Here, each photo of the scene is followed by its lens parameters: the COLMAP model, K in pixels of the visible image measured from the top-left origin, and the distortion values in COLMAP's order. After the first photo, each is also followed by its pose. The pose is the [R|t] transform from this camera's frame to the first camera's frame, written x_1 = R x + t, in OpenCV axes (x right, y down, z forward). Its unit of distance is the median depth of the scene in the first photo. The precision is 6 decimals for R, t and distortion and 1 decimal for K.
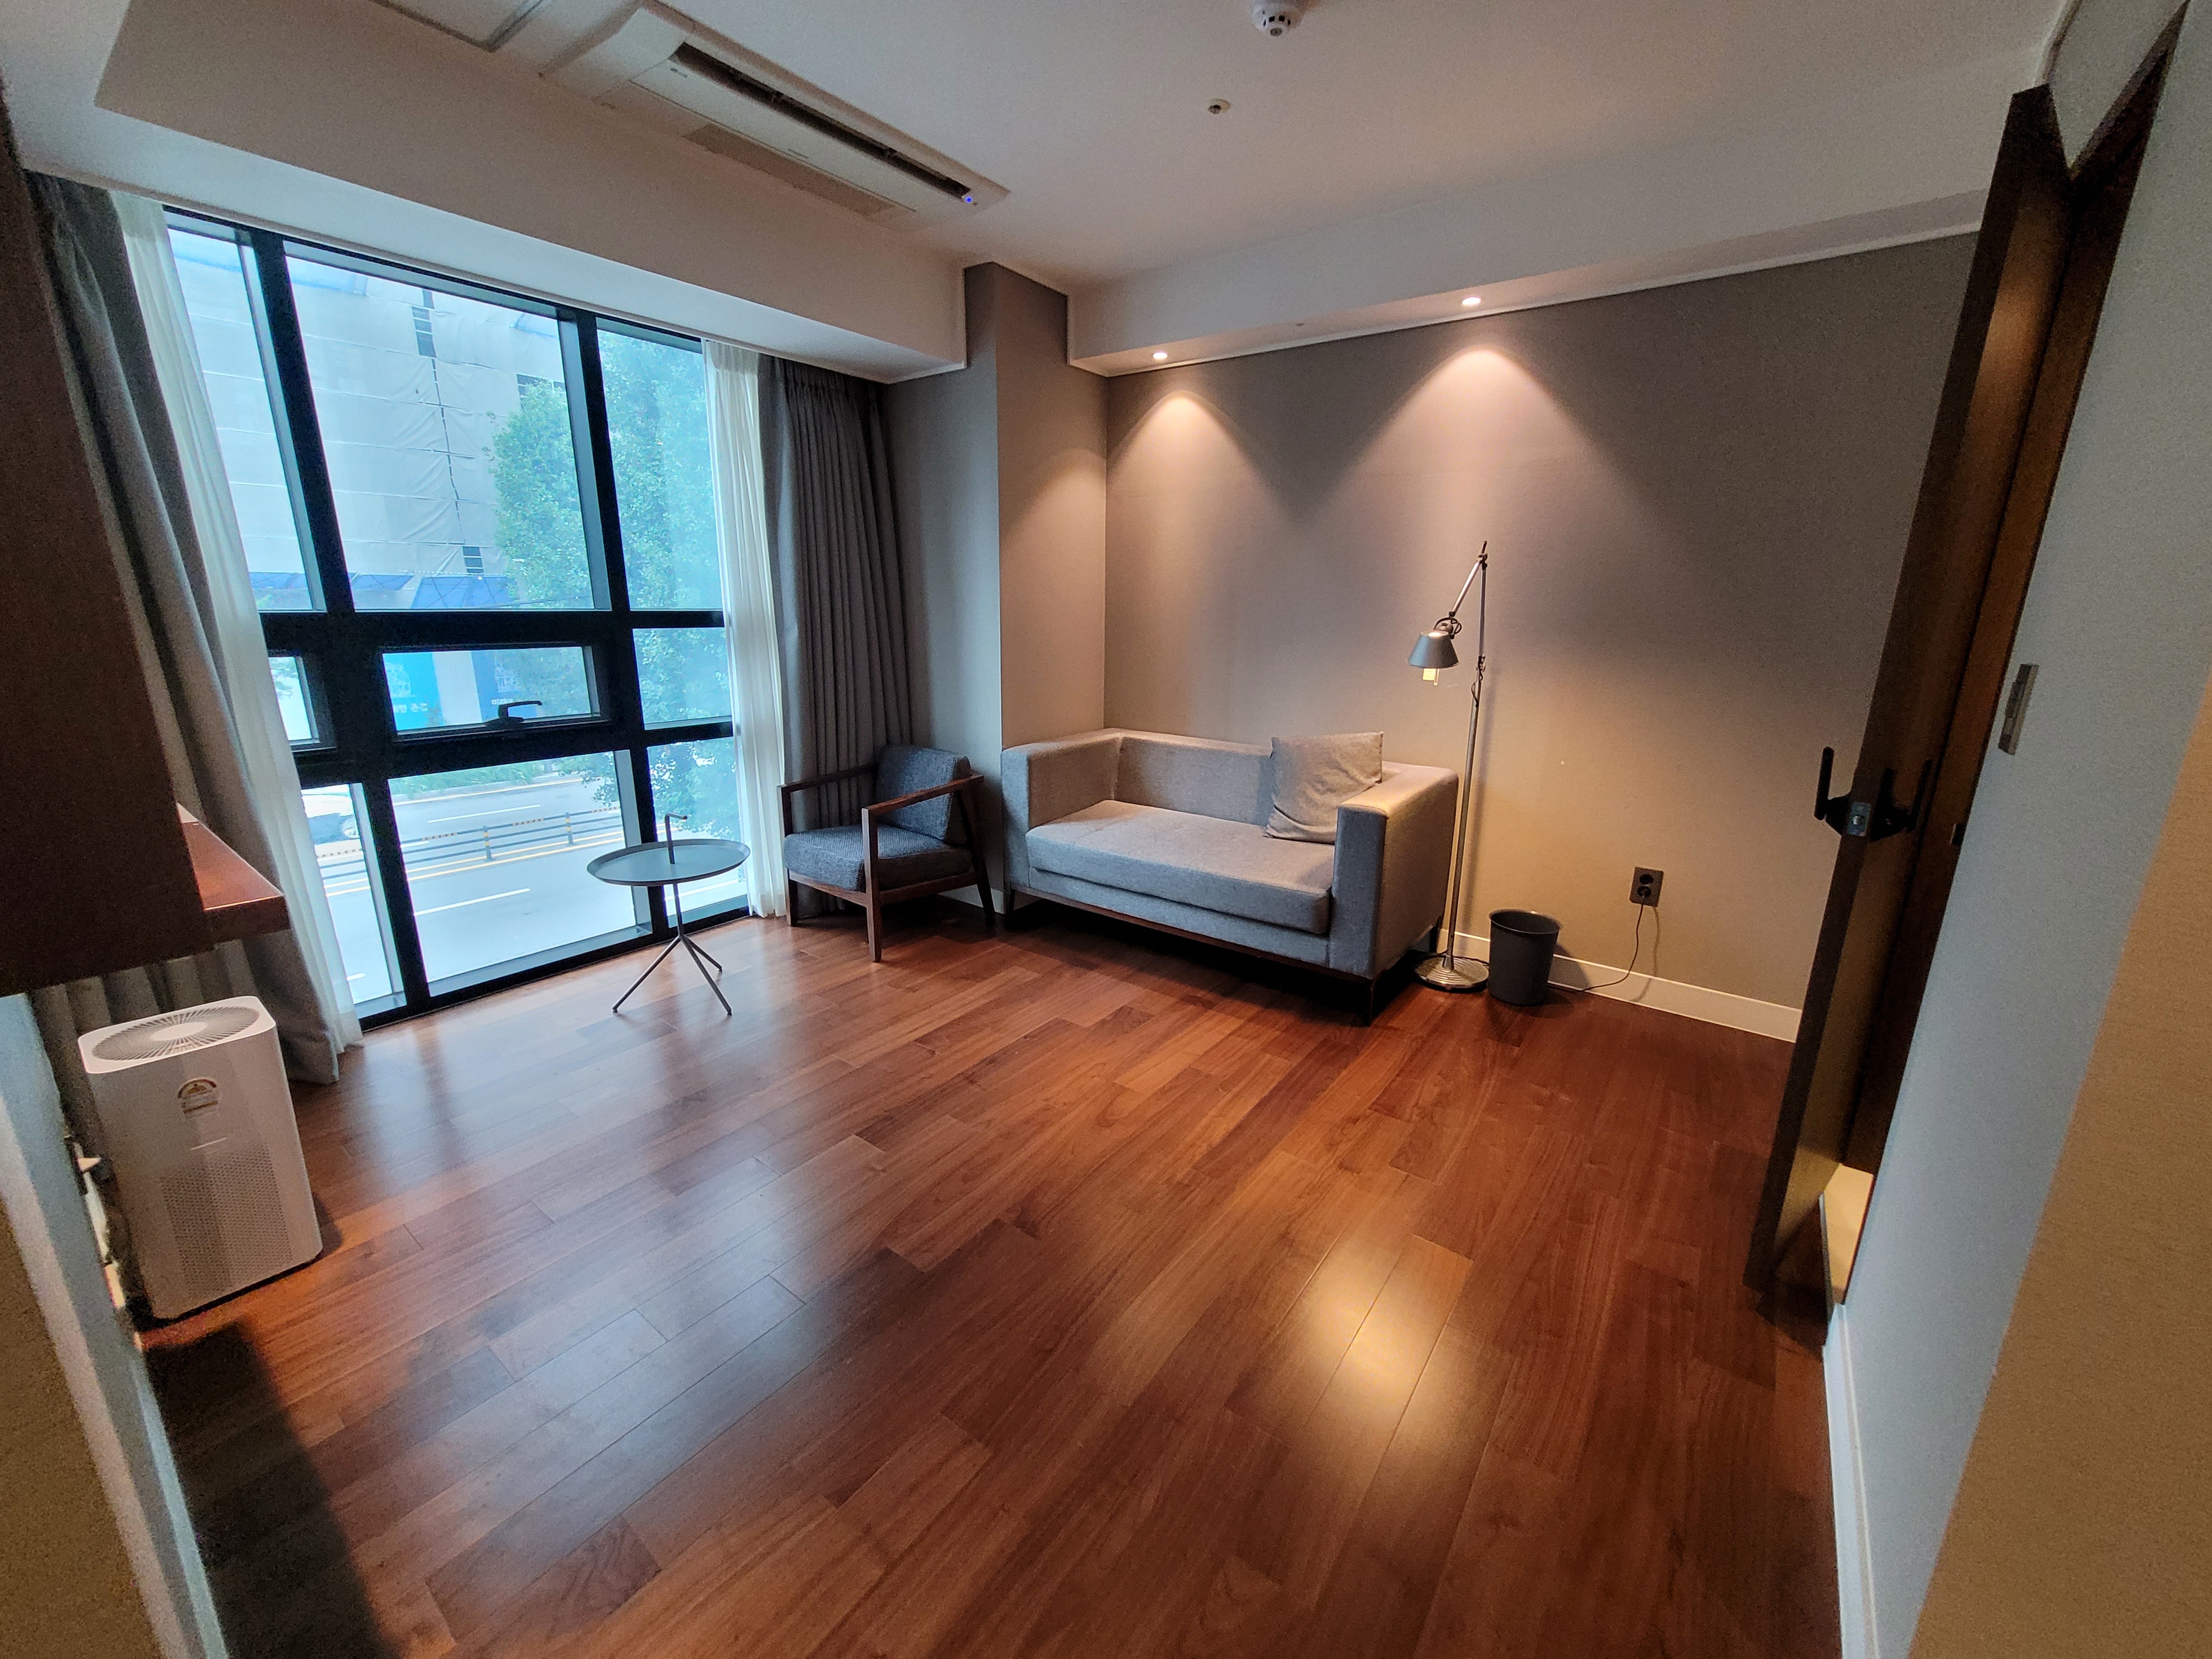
lens RADIAL K [[879.0, 0, 1112.7], [0, 879.0, 822.4], [0, 0, 1]] dist [-0.002949, 0.002555]
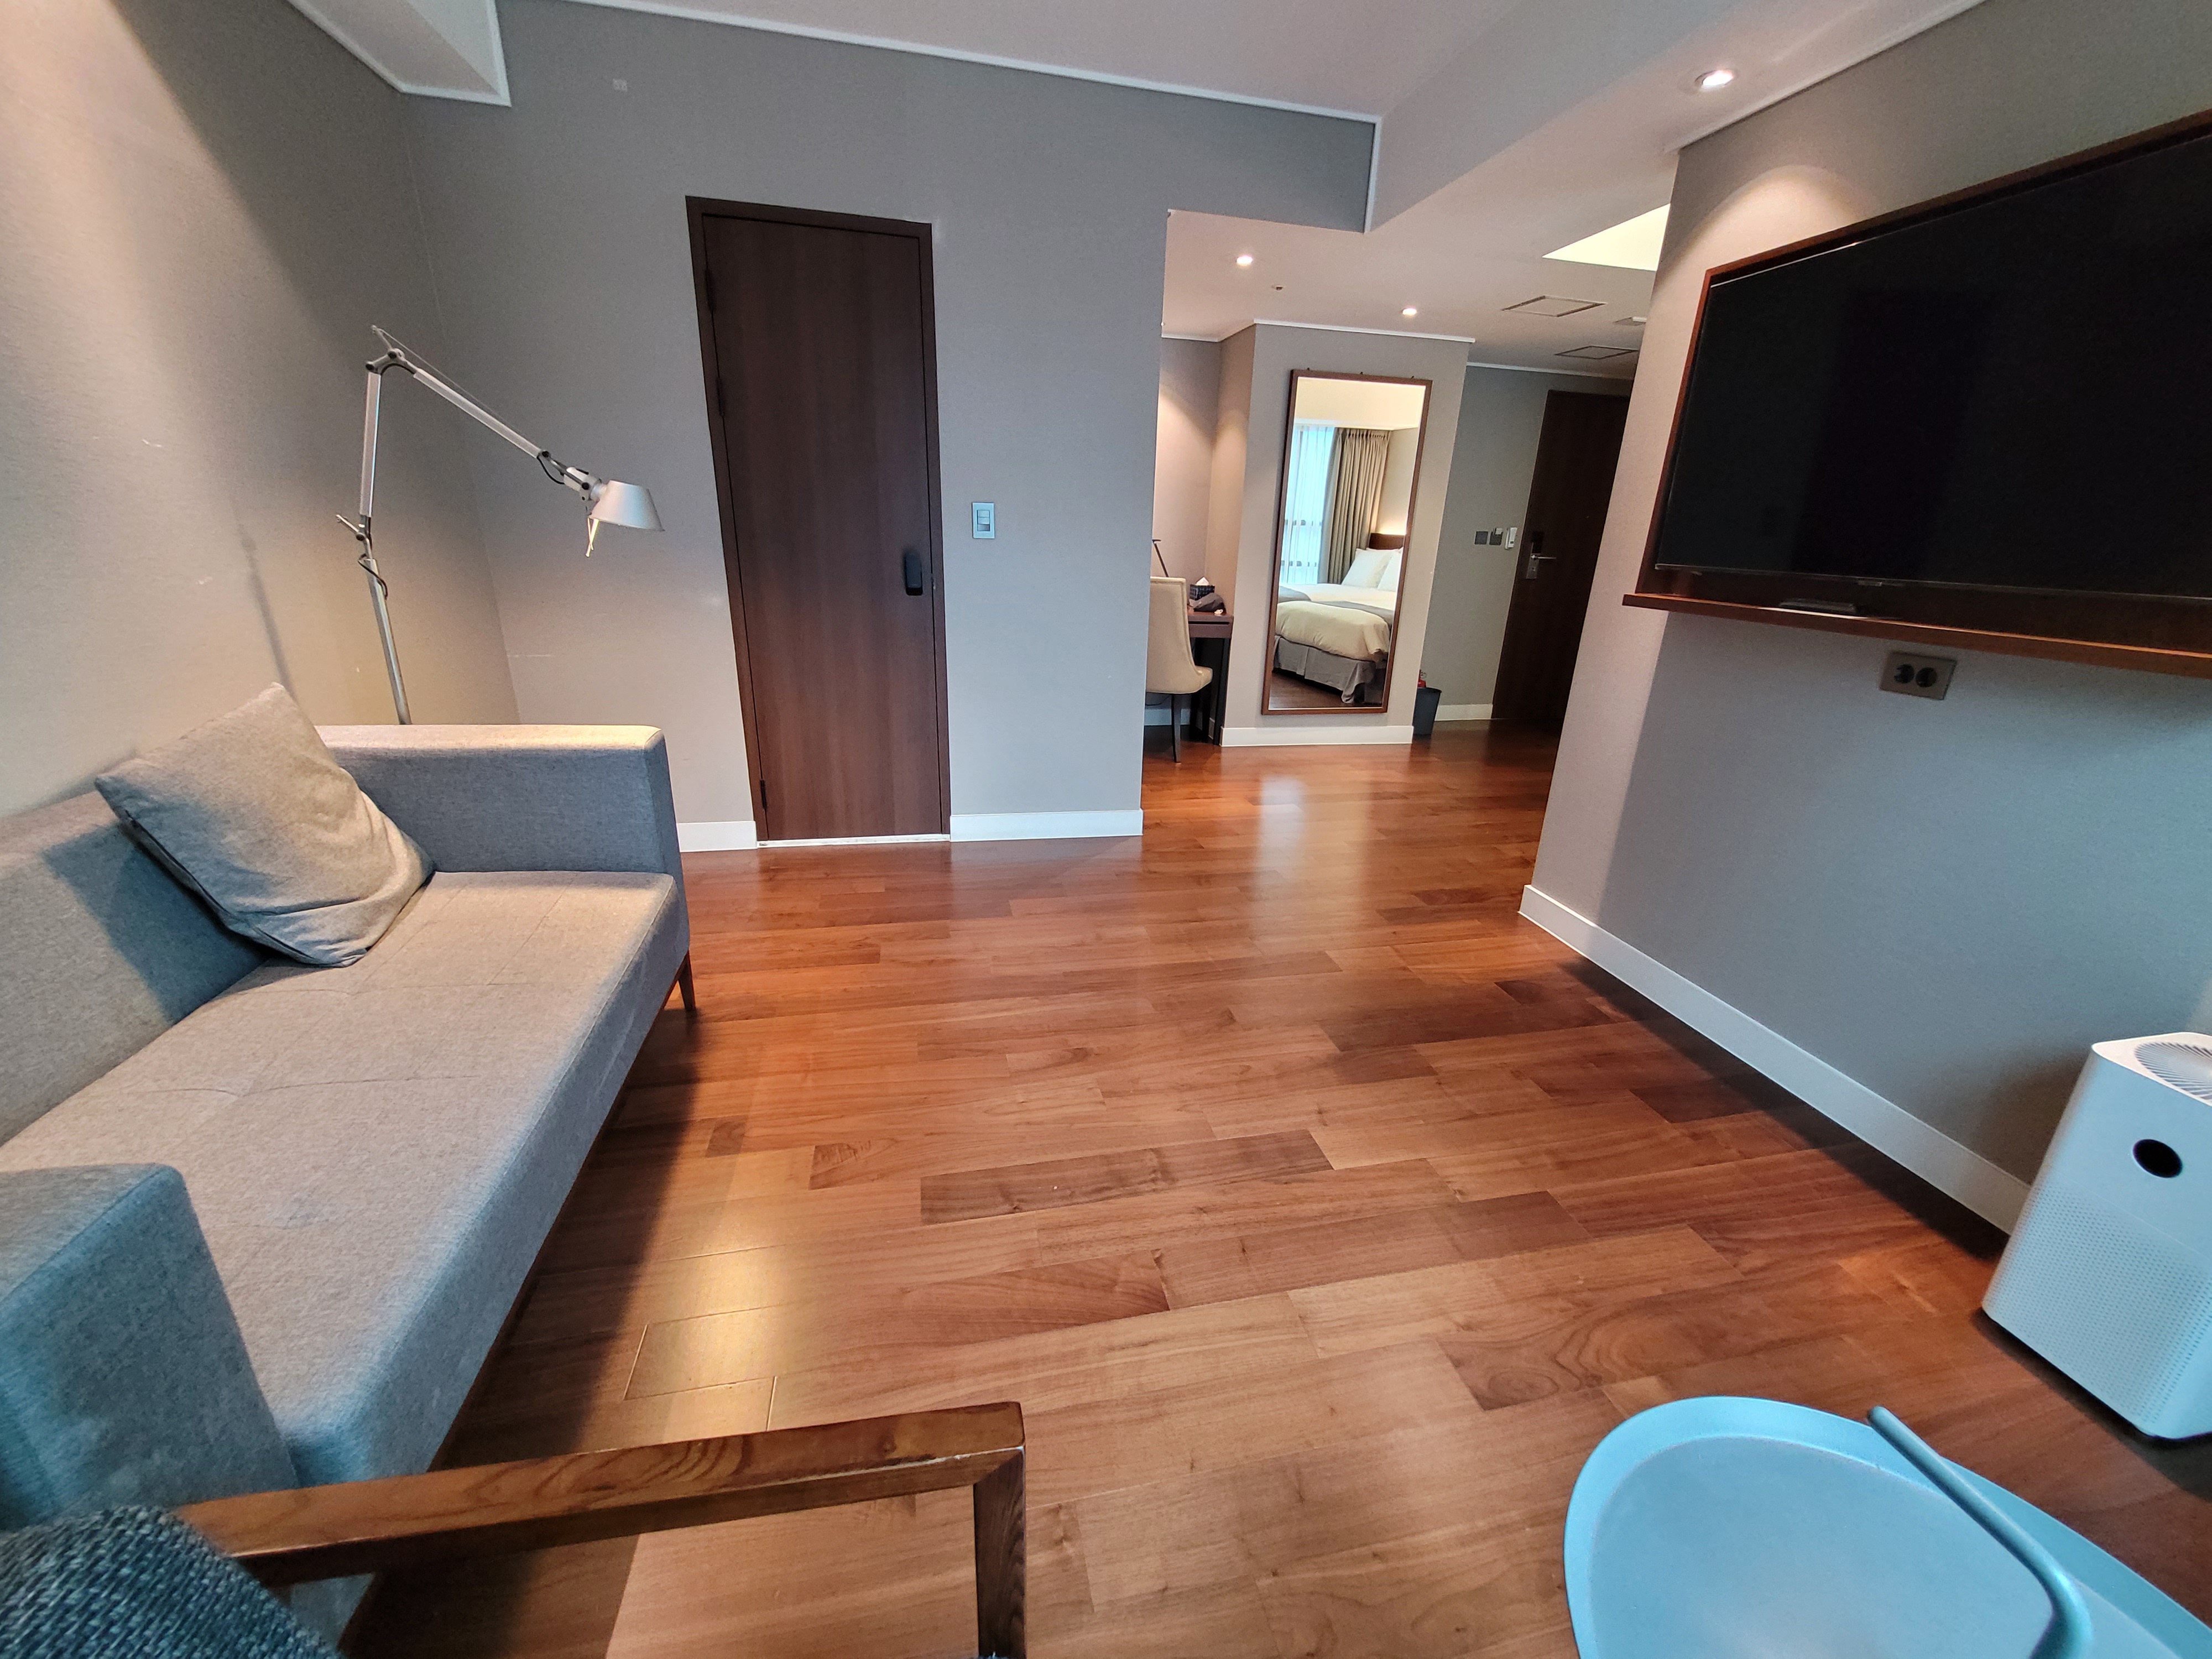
lens RADIAL K [[879.0, 0, 1112.7], [0, 879.0, 822.4], [0, 0, 1]] dist [-0.002949, 0.002555]
pose [[-0.756915, -0.238304, 0.608516, -0.391126], [0.123650, 0.862102, 0.491418, -0.228189], [-0.641709, 0.447204, -0.623071, 1.062092]]
